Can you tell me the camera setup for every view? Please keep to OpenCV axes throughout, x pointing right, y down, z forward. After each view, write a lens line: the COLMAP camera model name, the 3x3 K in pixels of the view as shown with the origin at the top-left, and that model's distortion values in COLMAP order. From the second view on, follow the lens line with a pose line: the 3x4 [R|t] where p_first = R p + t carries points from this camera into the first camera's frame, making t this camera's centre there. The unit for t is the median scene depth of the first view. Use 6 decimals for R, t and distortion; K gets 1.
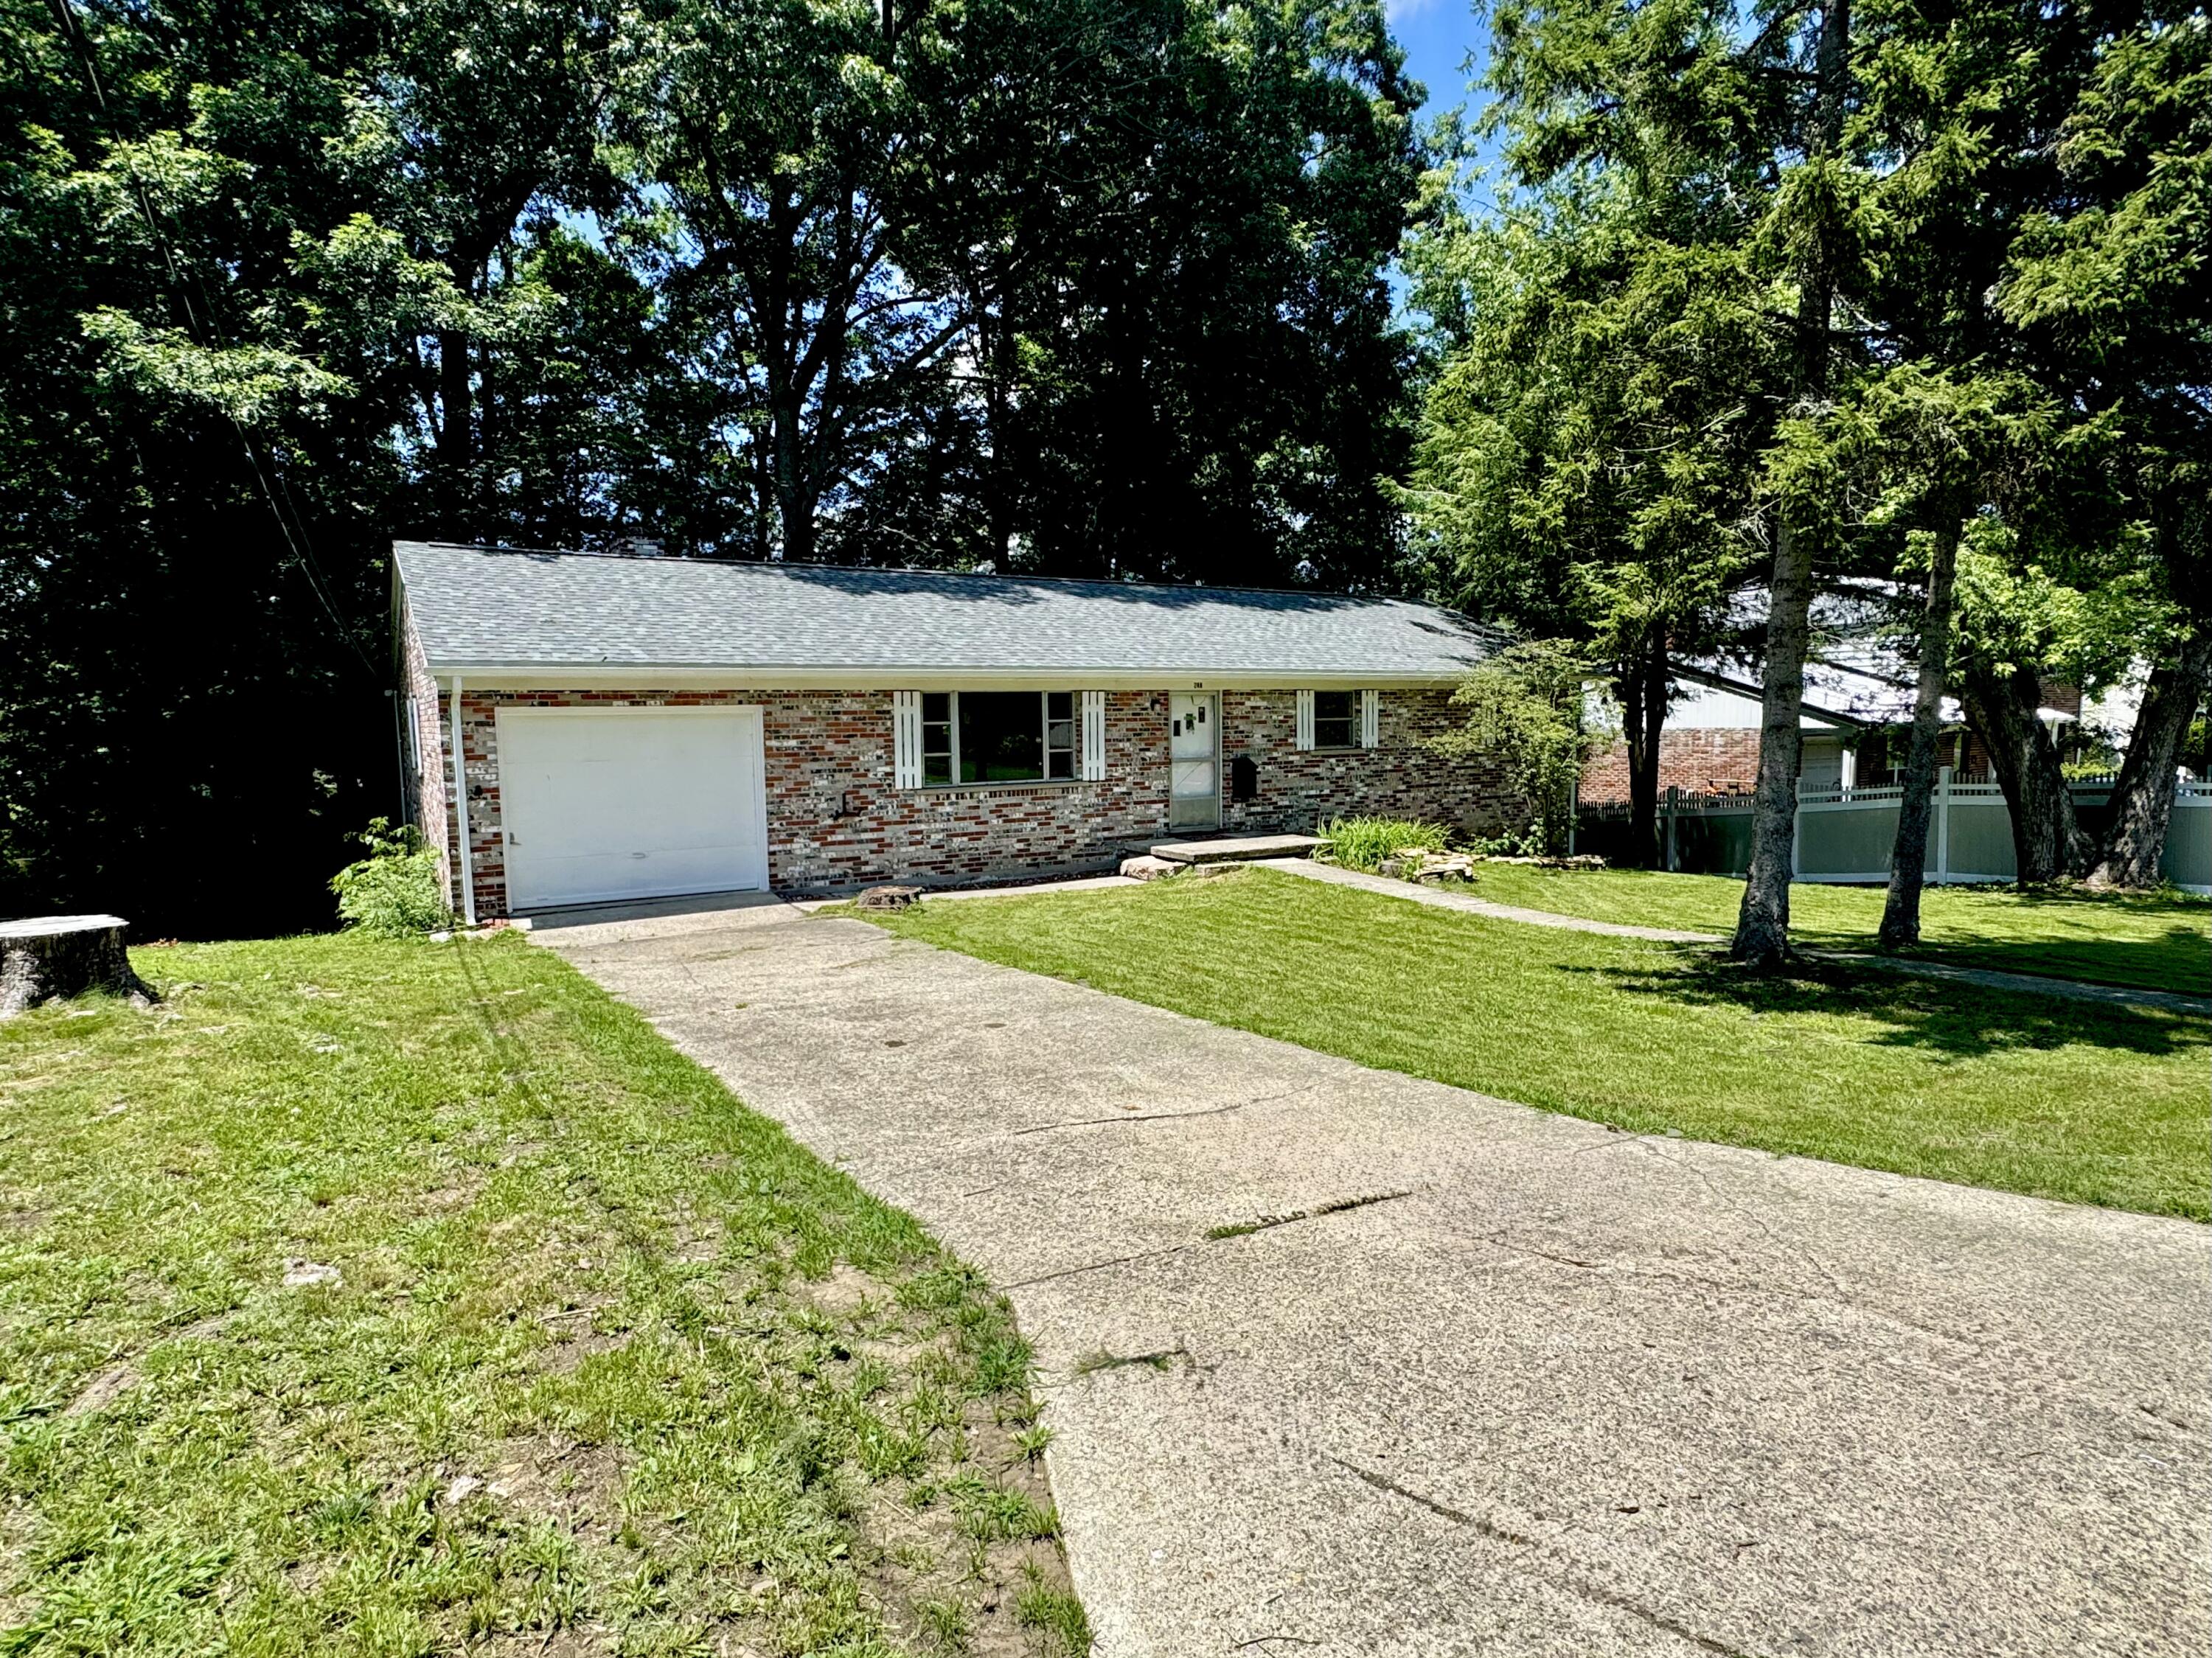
lens RADIAL K [[1160.9, 0, 1106.0], [0, 1160.9, 829.0], [0, 0, 1]] dist [-0.000426, -0.001184]
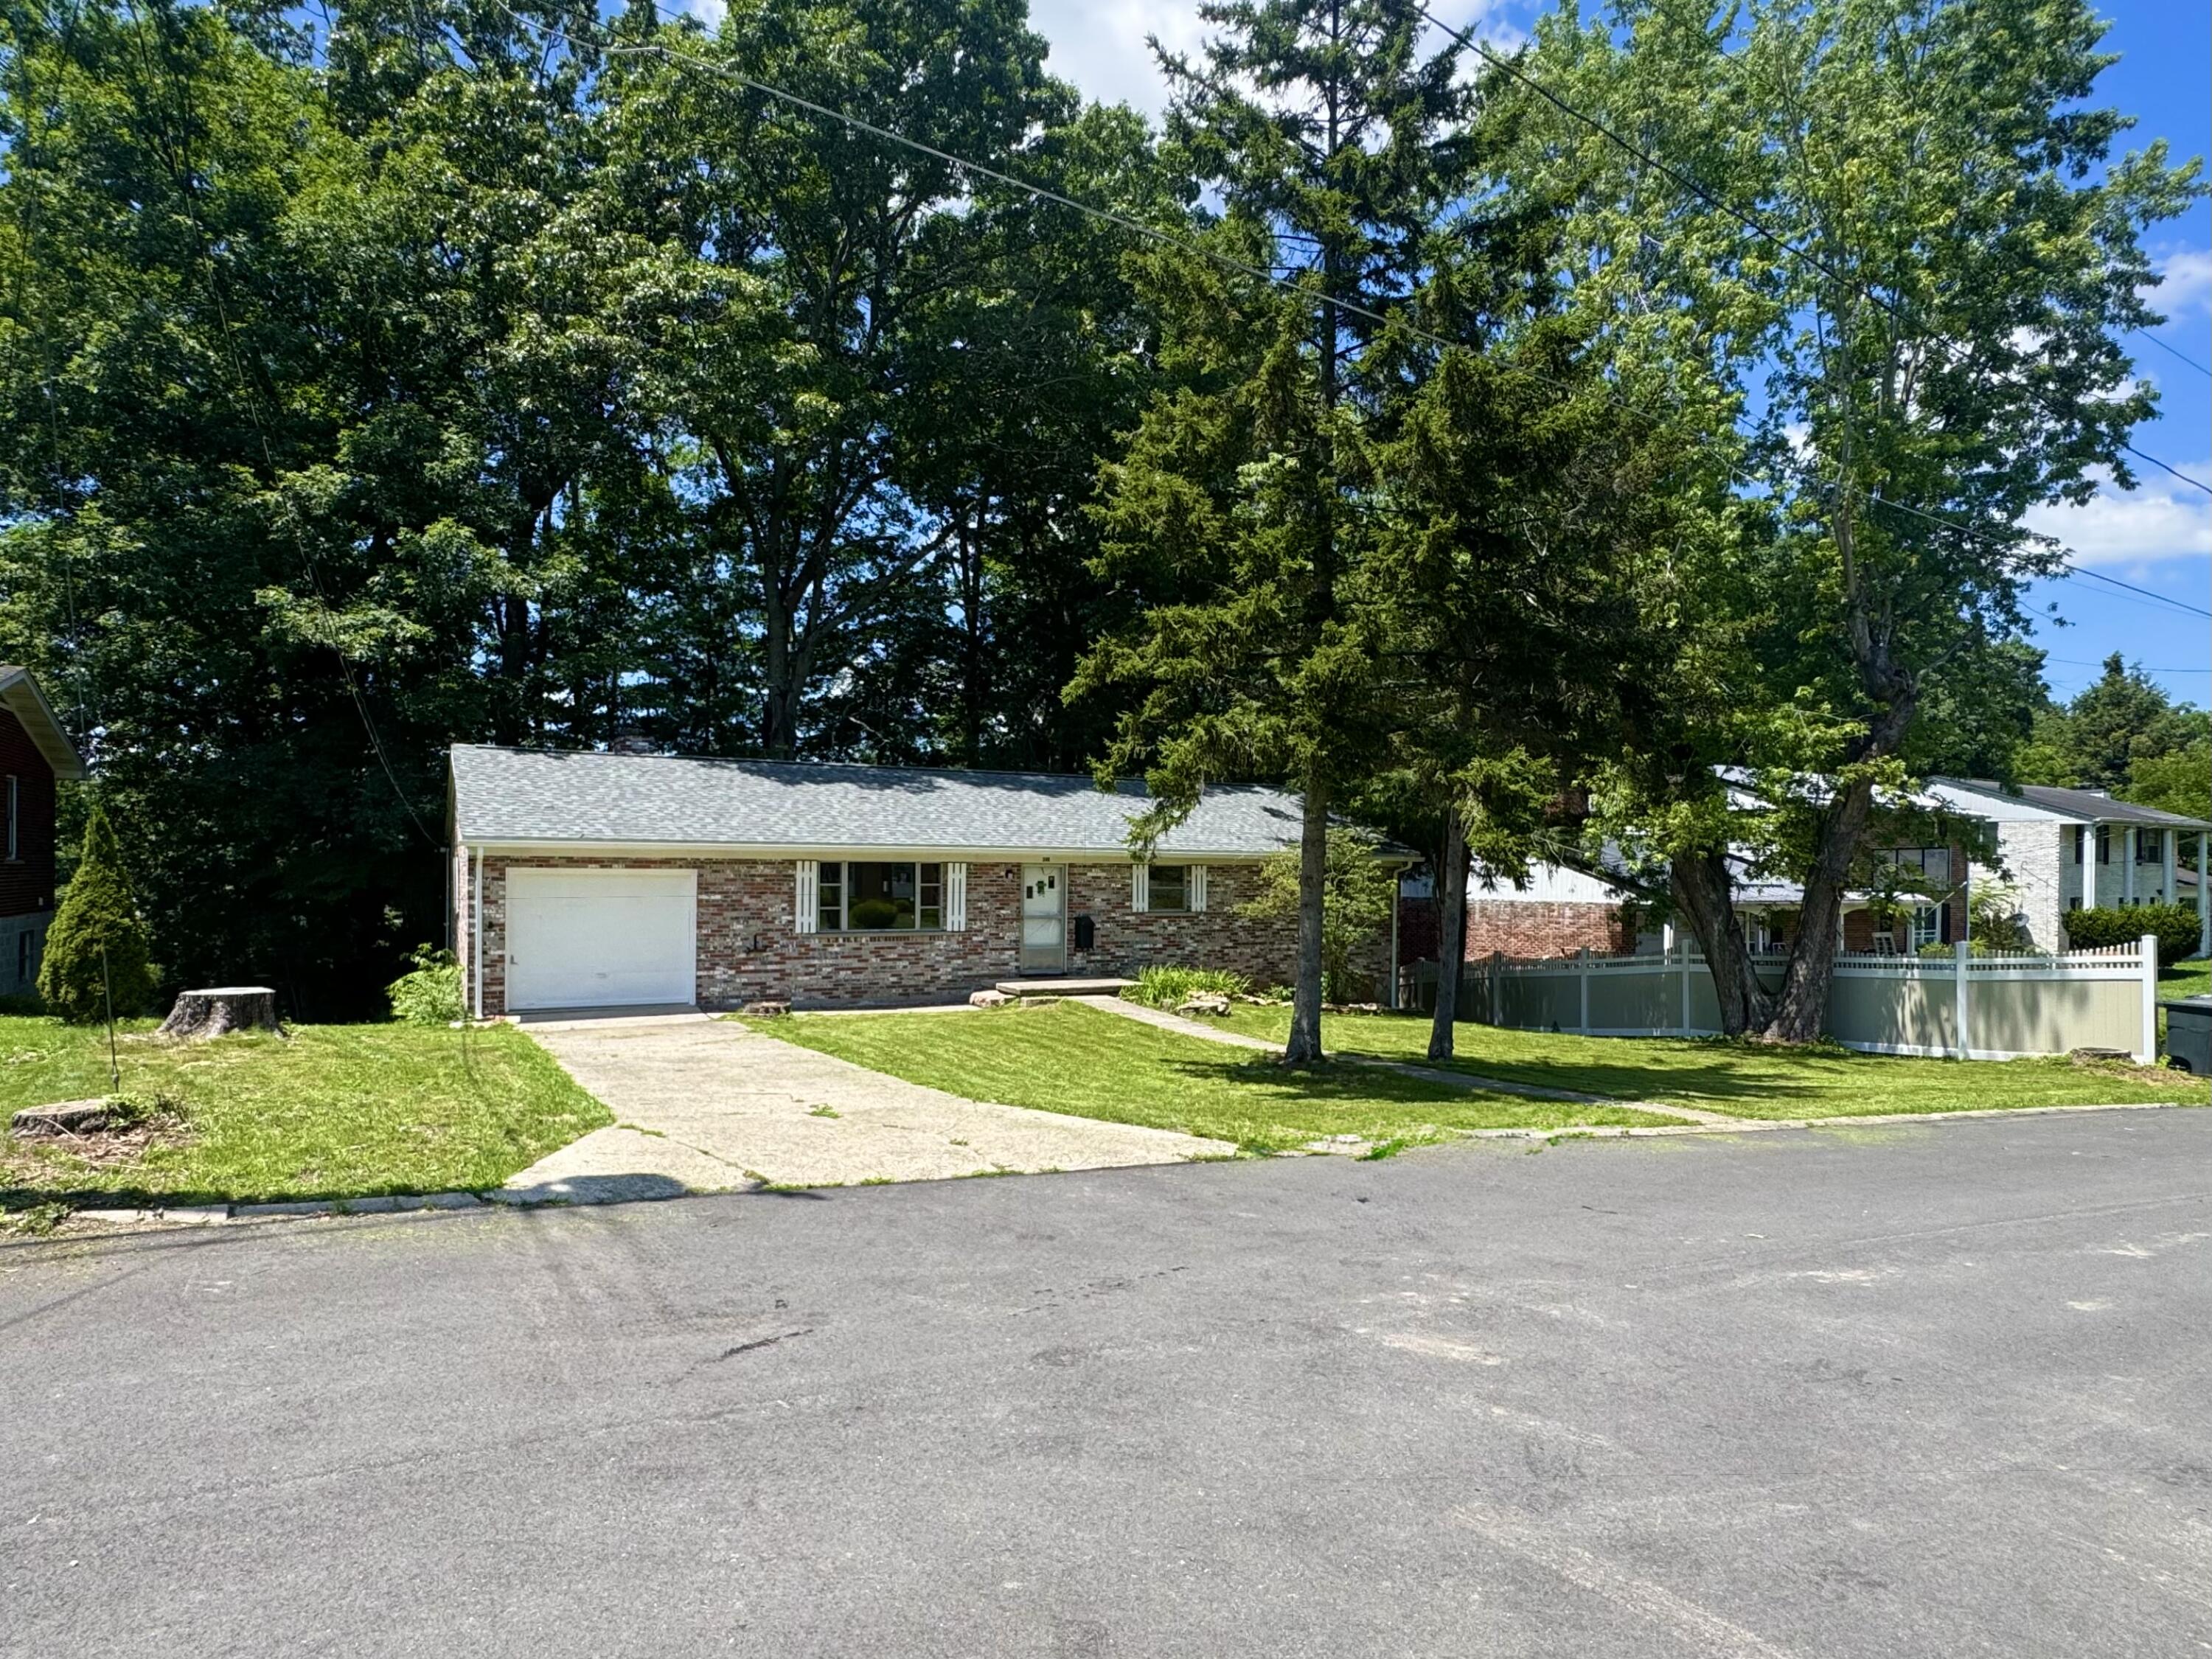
lens RADIAL K [[1168.7, 0, 1061.8], [0, 1168.7, 880.2], [0, 0, 1]] dist [-0.001669, 0.000232]
pose [[0.996945, 0.023940, -0.074354, 0.216931], [-0.030507, 0.995610, -0.088483, 0.014567], [0.071909, 0.090481, 0.993299, -0.313699]]
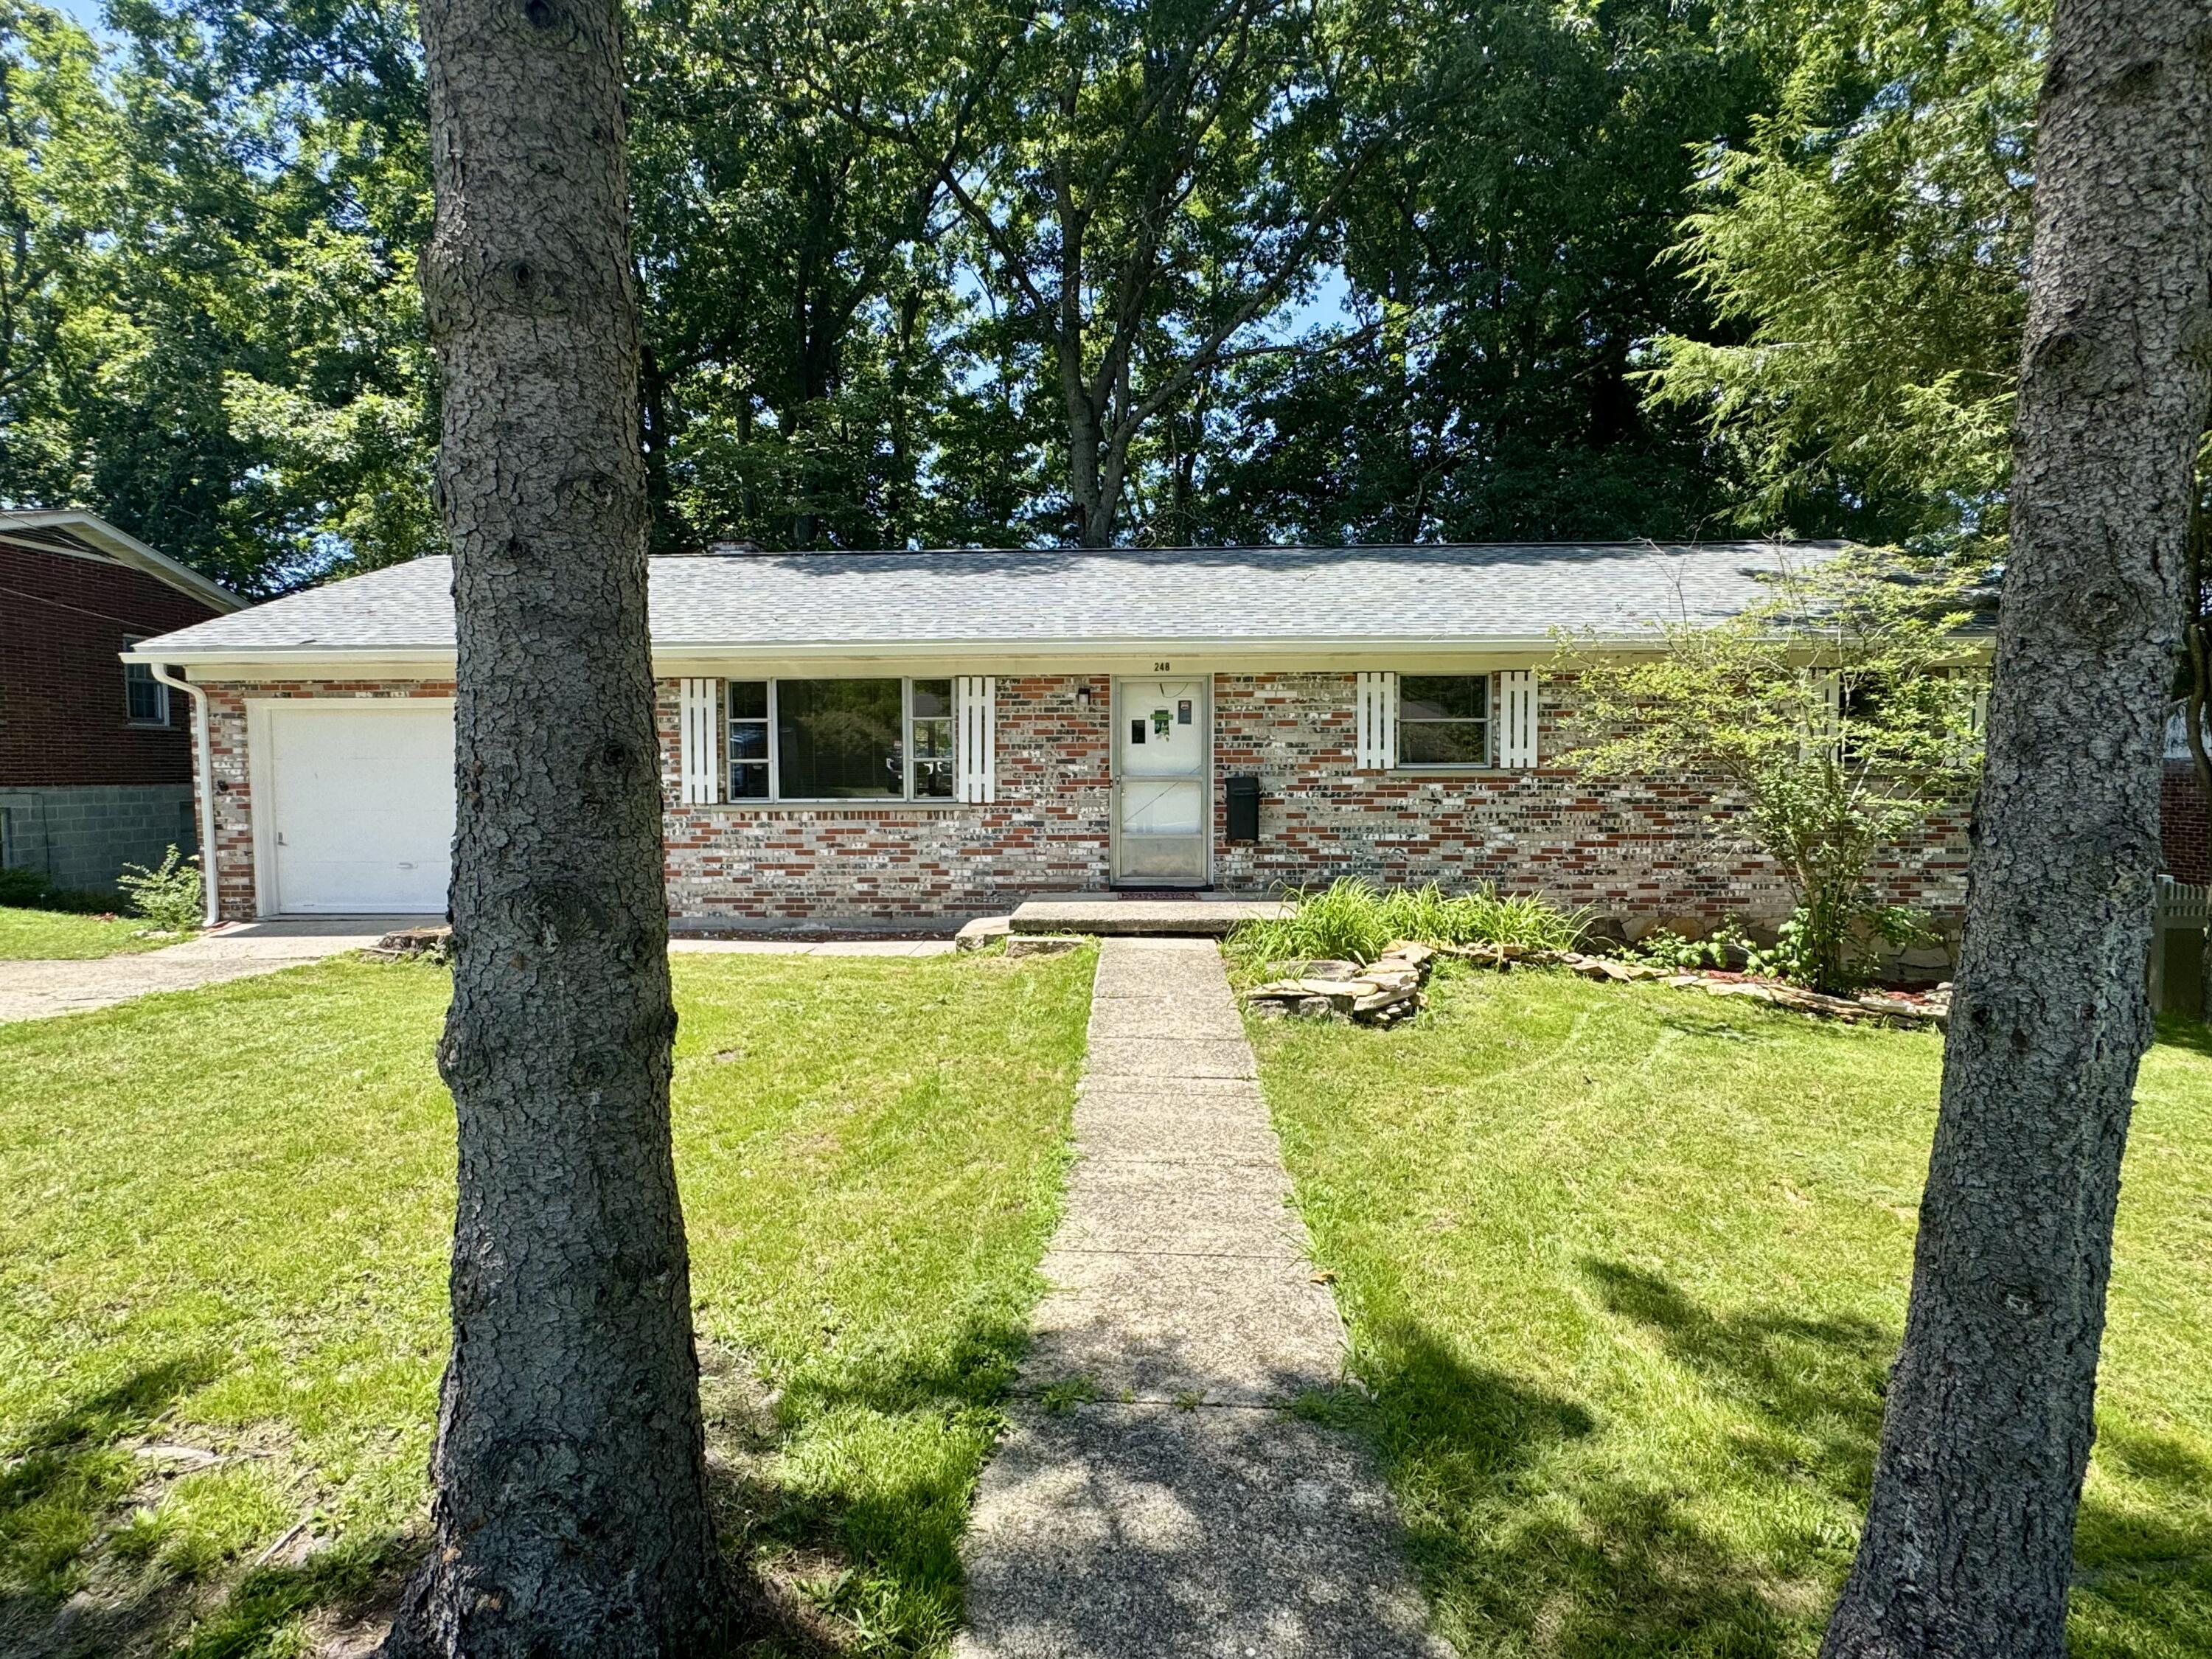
lens RADIAL K [[1085.9, 0, 1110.8], [0, 1085.9, 831.1], [0, 0, 1]] dist [-0.001270, -0.000027]
pose [[0.835159, 0.042569, -0.548359, 0.450129], [-0.059598, 0.998134, -0.013283, -0.021975], [0.546770, 0.043774, 0.836137, 0.524180]]
